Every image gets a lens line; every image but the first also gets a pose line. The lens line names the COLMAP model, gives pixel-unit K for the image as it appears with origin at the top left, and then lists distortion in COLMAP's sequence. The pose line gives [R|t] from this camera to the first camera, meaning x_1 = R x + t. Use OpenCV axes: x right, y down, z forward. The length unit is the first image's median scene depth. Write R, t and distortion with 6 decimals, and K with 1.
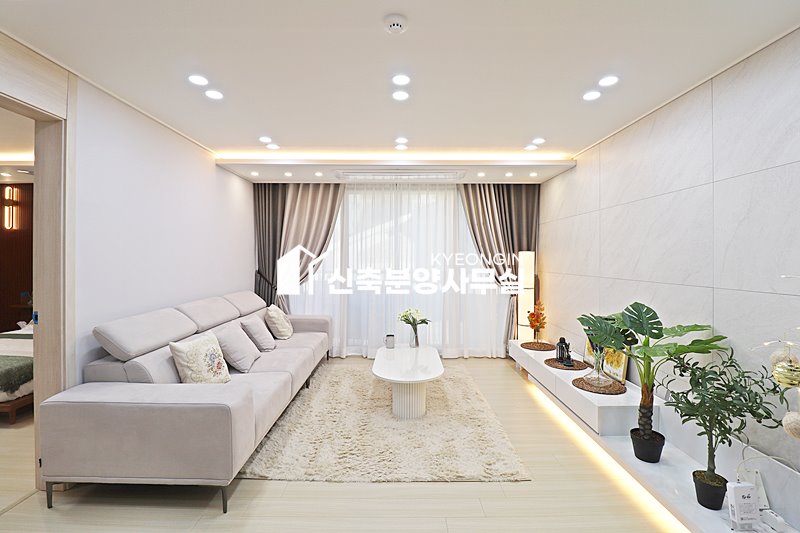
lens RADIAL K [[369.4, 0, 404.4], [0, 369.4, 260.7], [0, 0, 1]] dist [-0.006939, -0.009171]
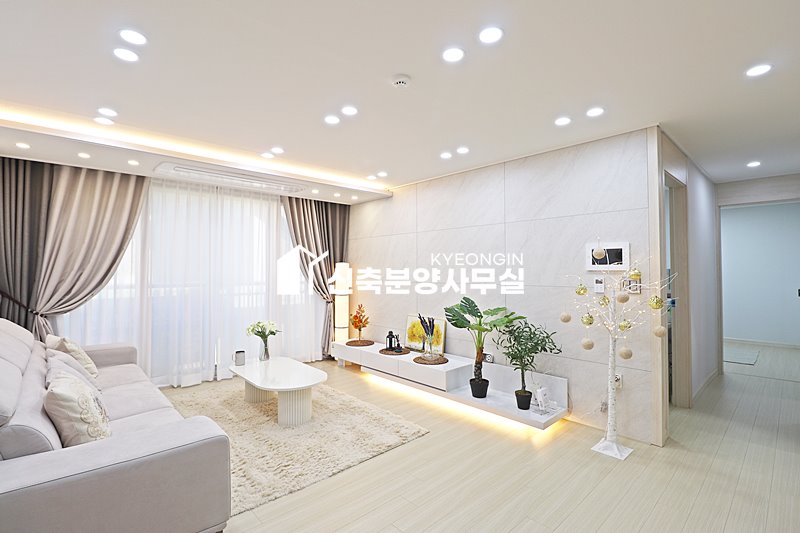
lens RADIAL K [[369.4, 0, 406.3], [0, 369.4, 263.8], [0, 0, 1]] dist [-0.006939, -0.009171]
pose [[0.735545, 0.006806, 0.677442, -0.358421], [0.008395, 0.999781, -0.019159, 0.002563], [-0.677424, 0.019779, 0.735326, 0.026862]]
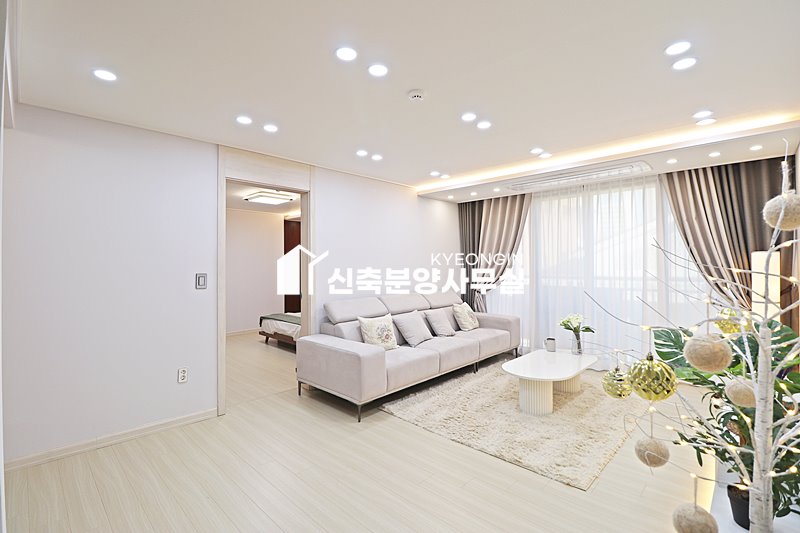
lens RADIAL K [[369.4, 0, 400.9], [0, 369.4, 265.5], [0, 0, 1]] dist [-0.006939, -0.009171]
pose [[0.715708, -0.007058, -0.698364, 0.374796], [0.002660, 0.999969, -0.007380, 0.006080], [0.698394, 0.003425, 0.715705, -0.017028]]
